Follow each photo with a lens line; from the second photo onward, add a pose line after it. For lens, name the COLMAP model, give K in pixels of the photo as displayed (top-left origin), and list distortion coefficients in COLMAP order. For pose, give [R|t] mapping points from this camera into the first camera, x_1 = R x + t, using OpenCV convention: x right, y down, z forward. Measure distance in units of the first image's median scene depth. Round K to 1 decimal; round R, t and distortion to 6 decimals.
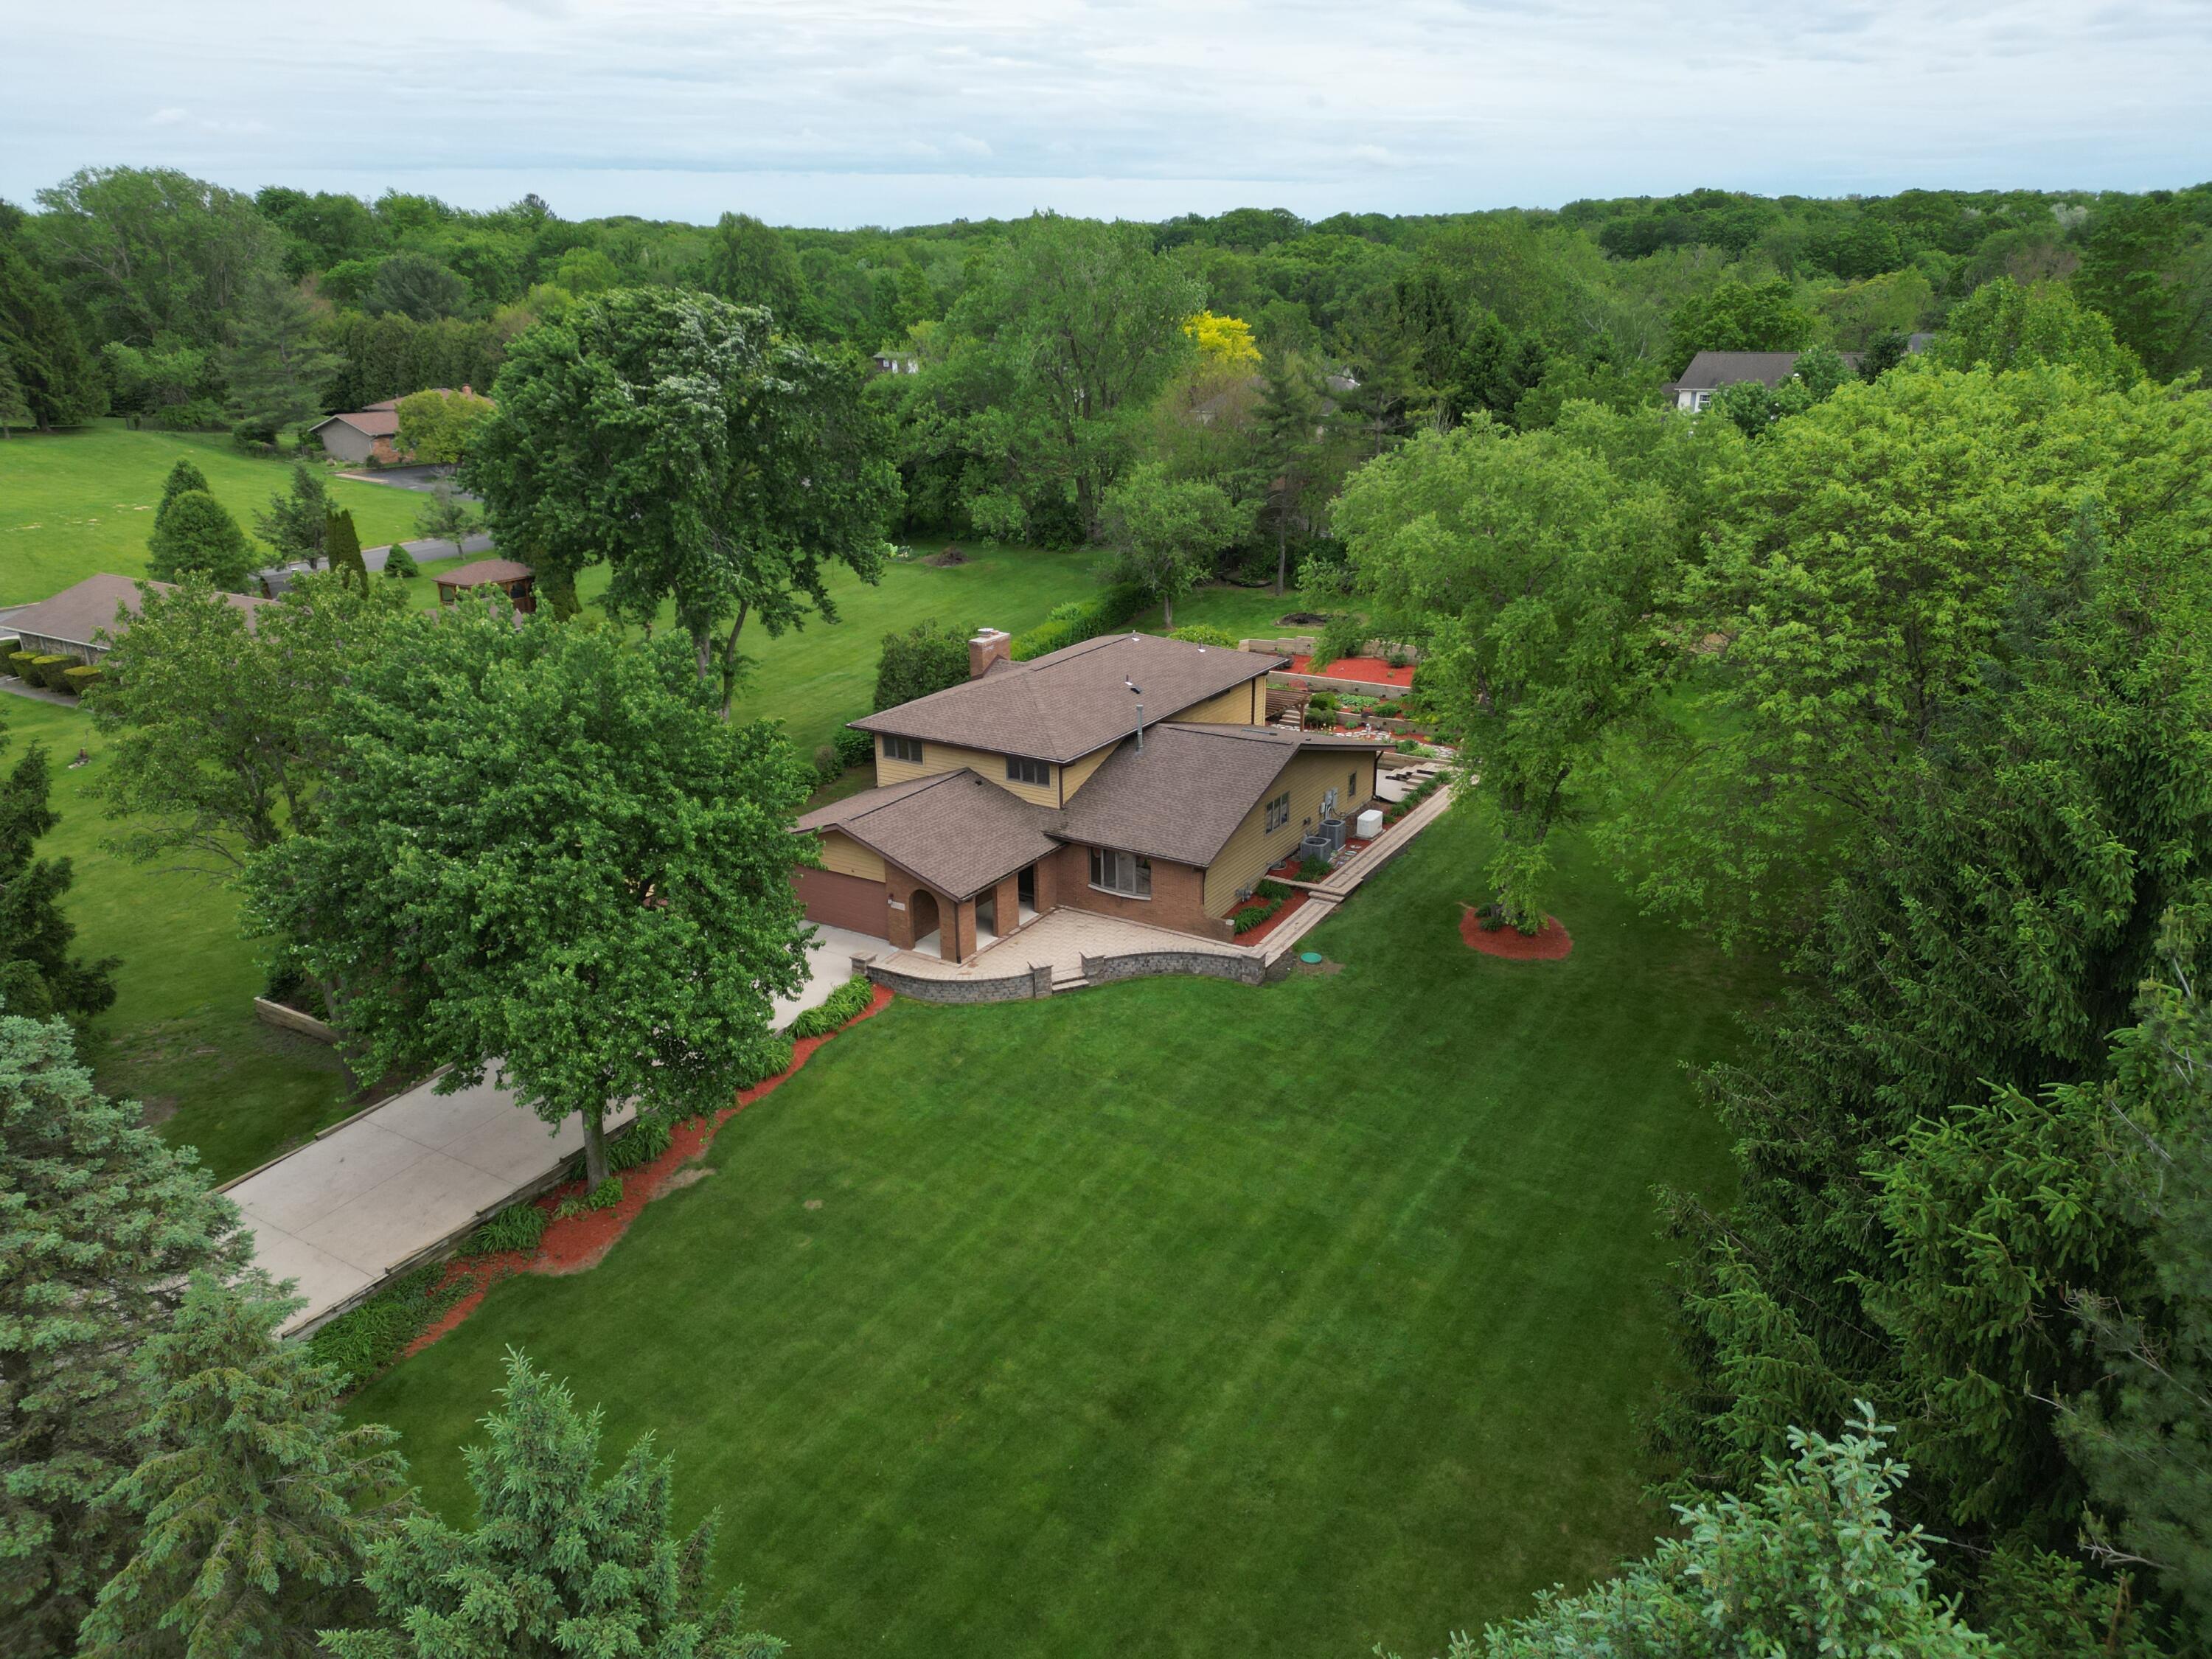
lens RADIAL K [[1527.4, 0, 1106.0], [0, 1527.4, 829.5], [0, 0, 1]] dist [0.076445, -0.068125]
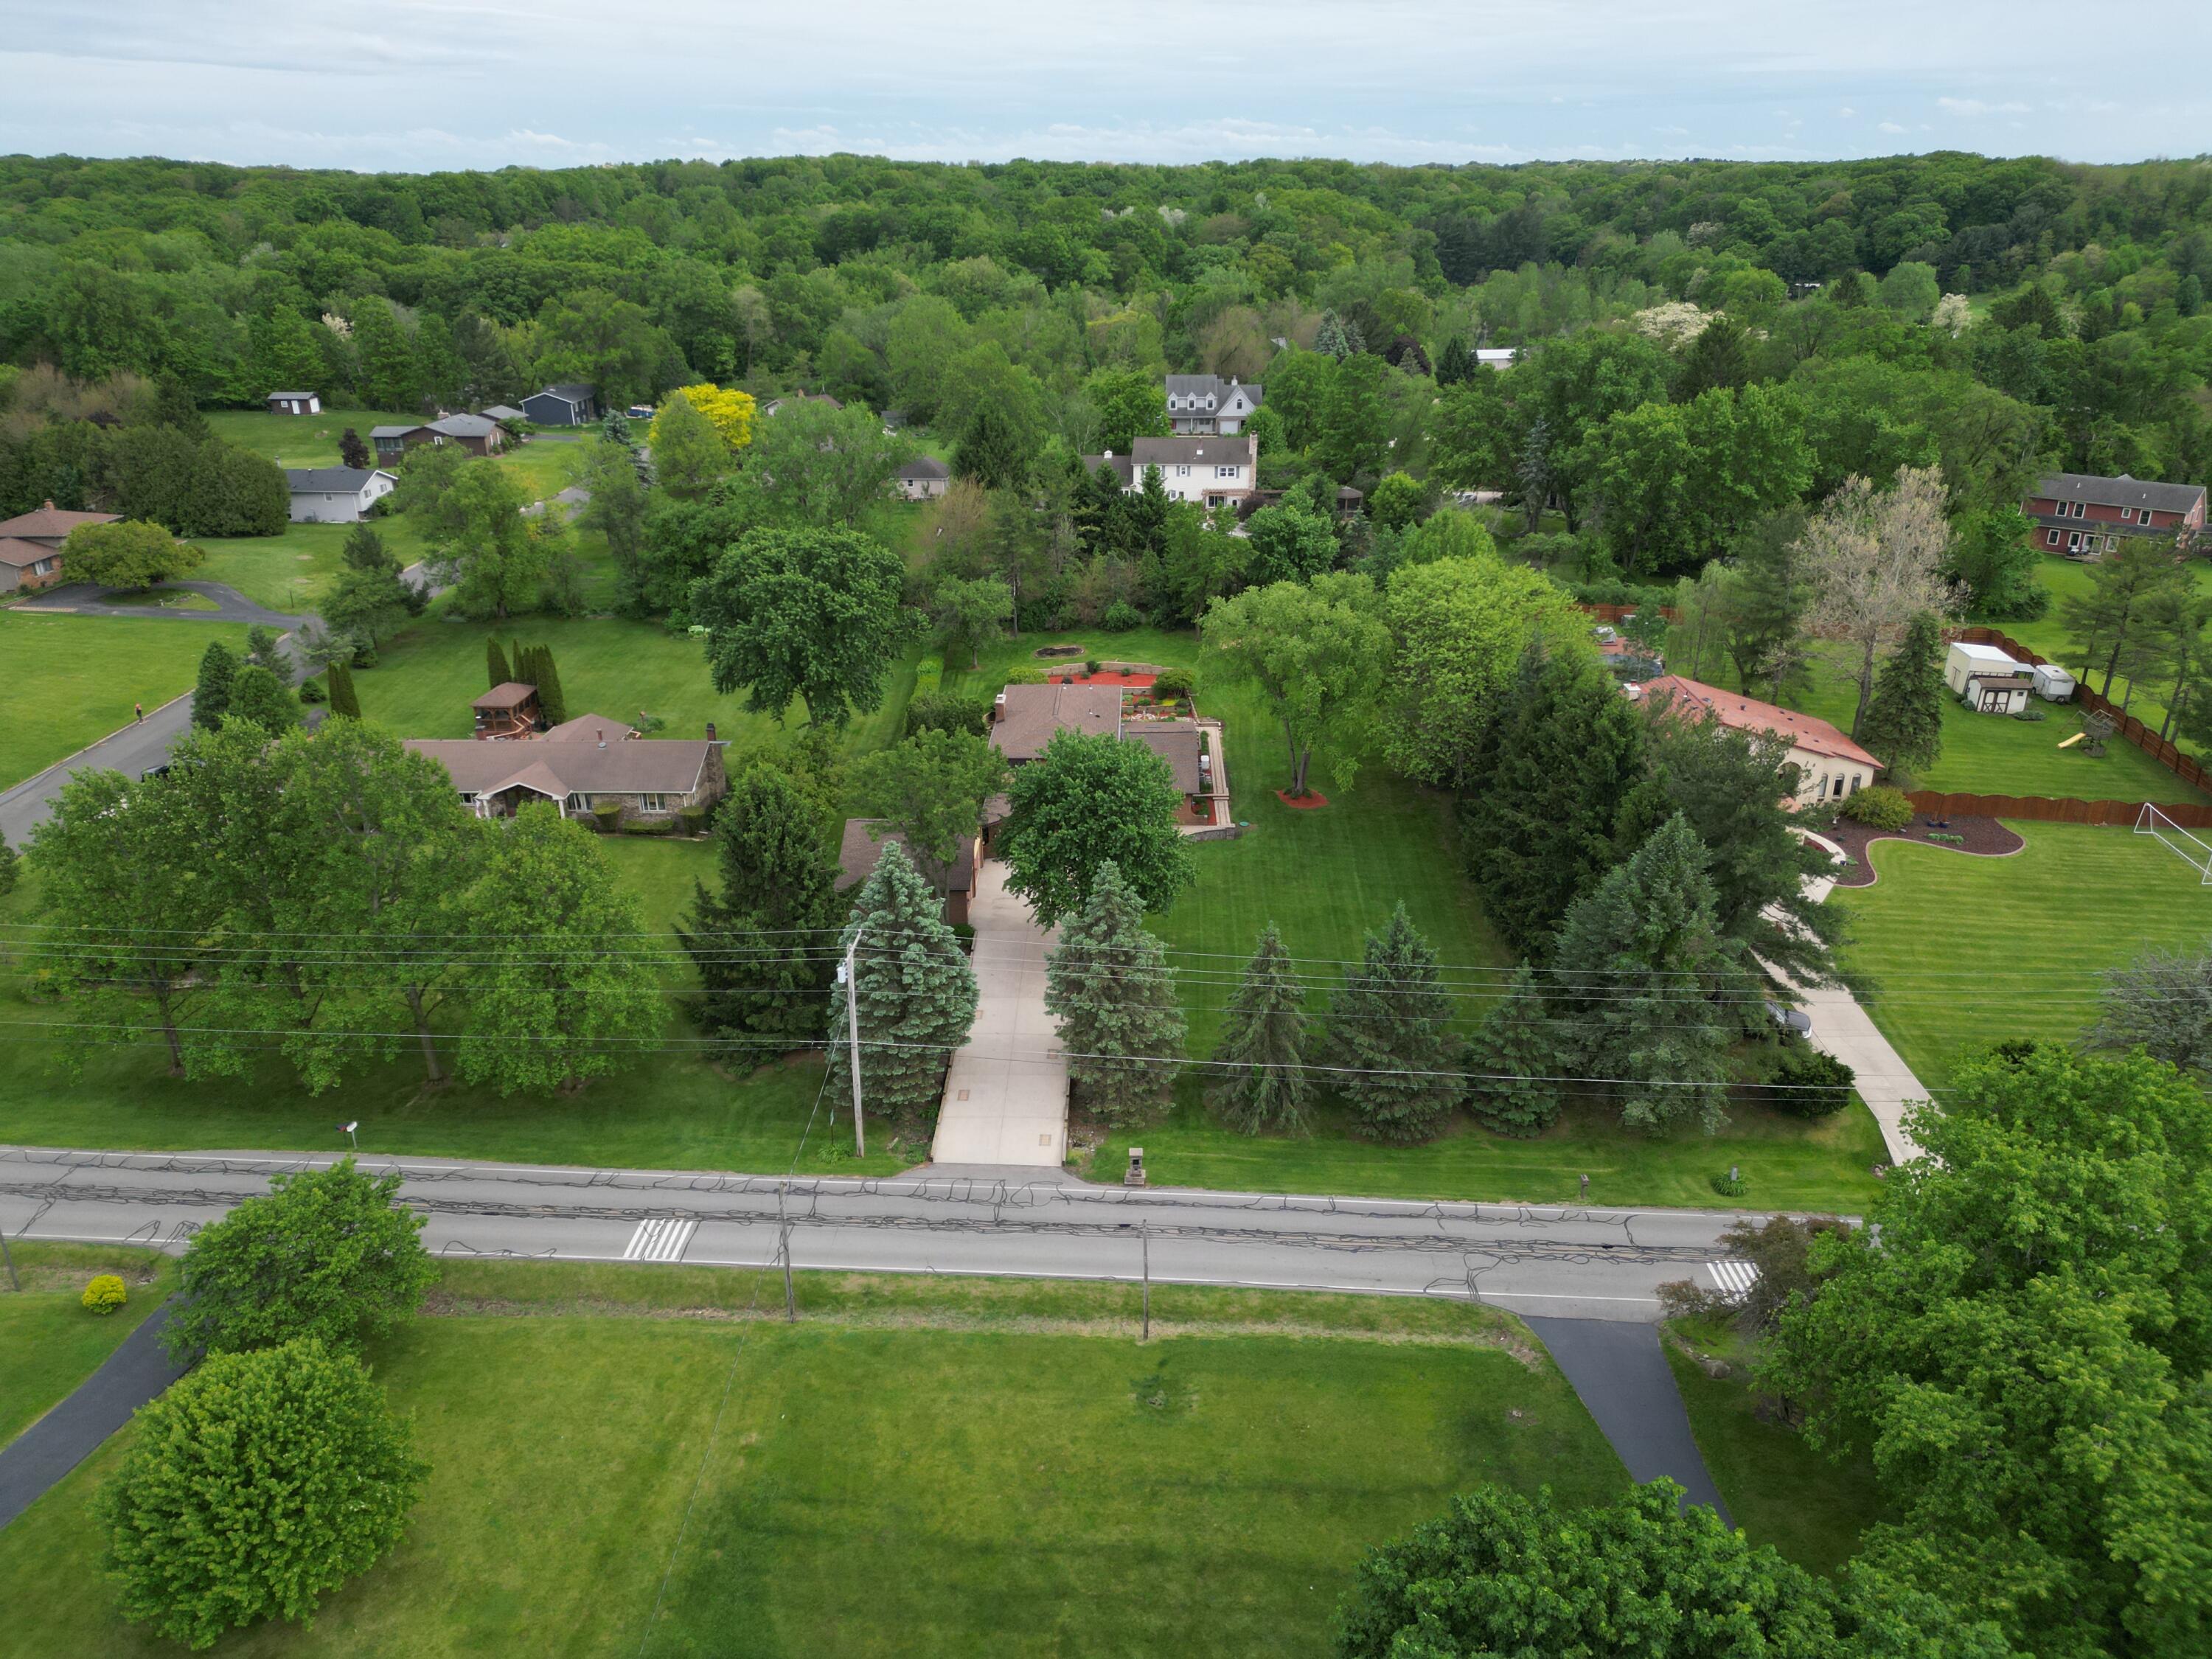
lens RADIAL K [[1527.4, 0, 1106.0], [0, 1527.4, 829.5], [0, 0, 1]] dist [0.076445, -0.068125]
pose [[0.863765, -0.190358, 0.466555, -1.015769], [0.166507, 0.981713, 0.092281, -0.141947], [-0.475590, -0.002024, 0.879665, -0.855354]]
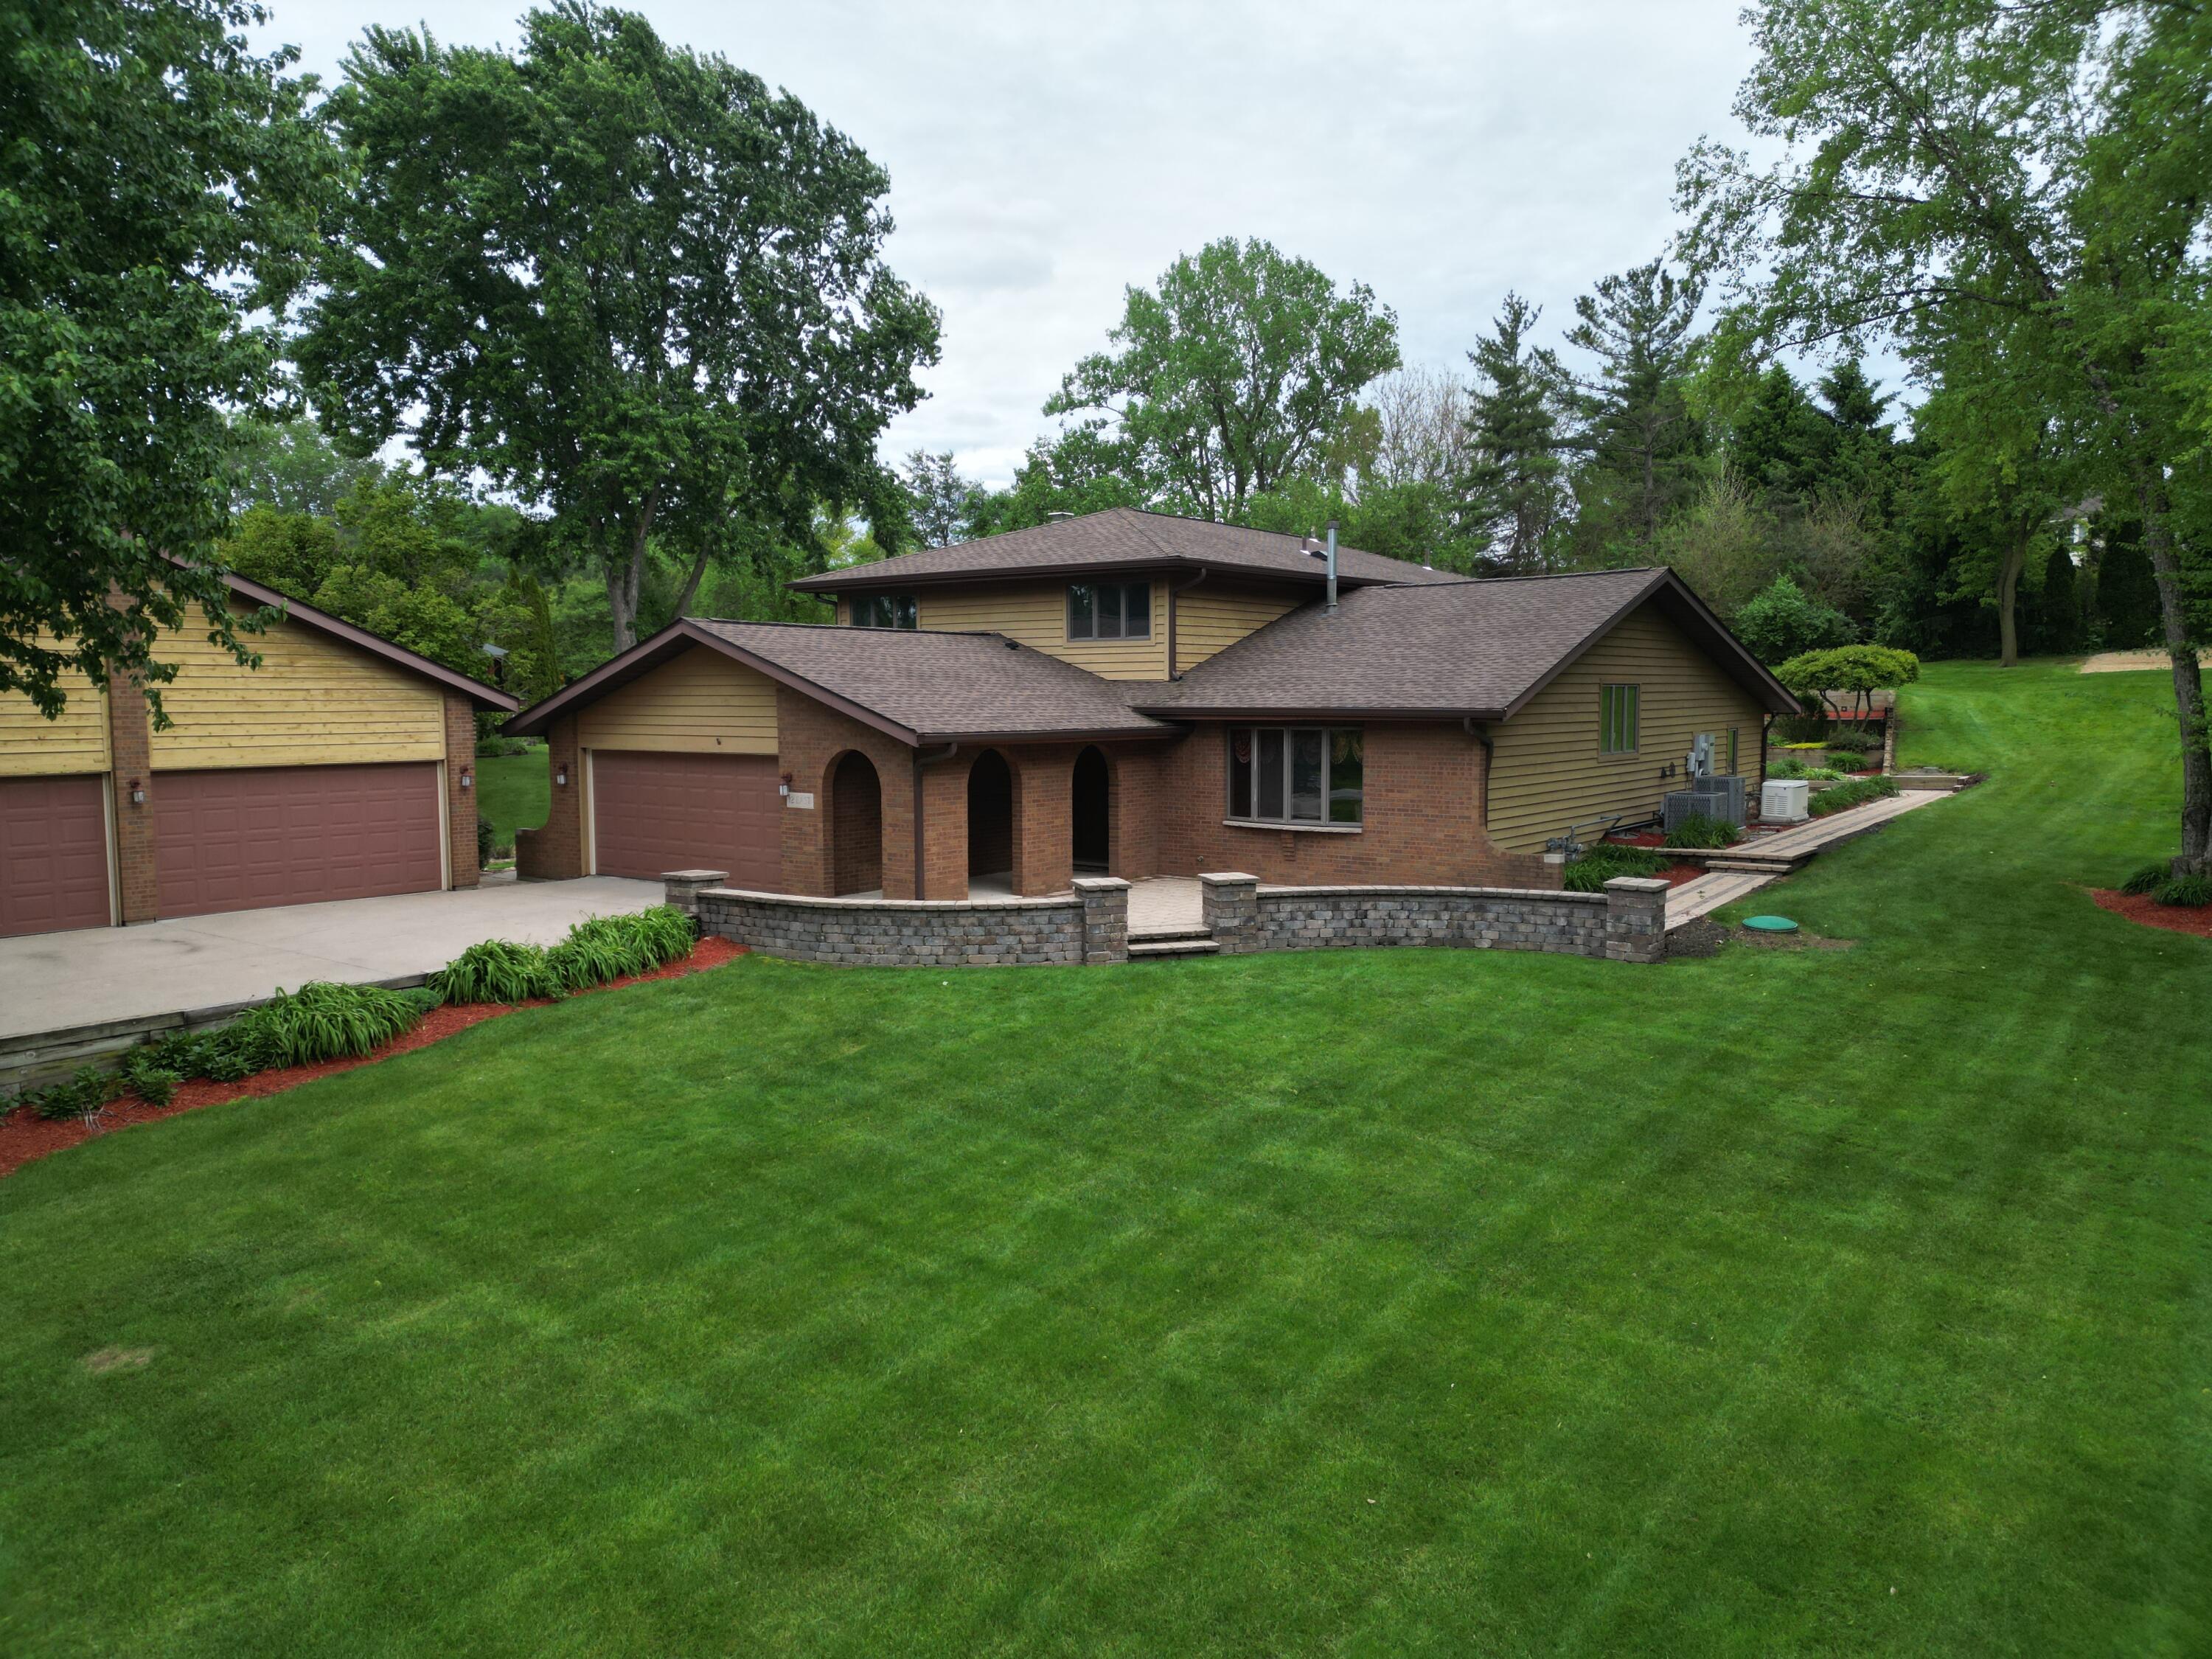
lens RADIAL K [[1527.4, 0, 1106.0], [0, 1527.4, 829.5], [0, 0, 1]] dist [0.076445, -0.068125]
pose [[0.995088, 0.012768, -0.098169, -0.001725], [-0.036993, 0.967771, -0.249101, 0.159650], [0.091825, 0.251509, 0.963489, 0.548290]]
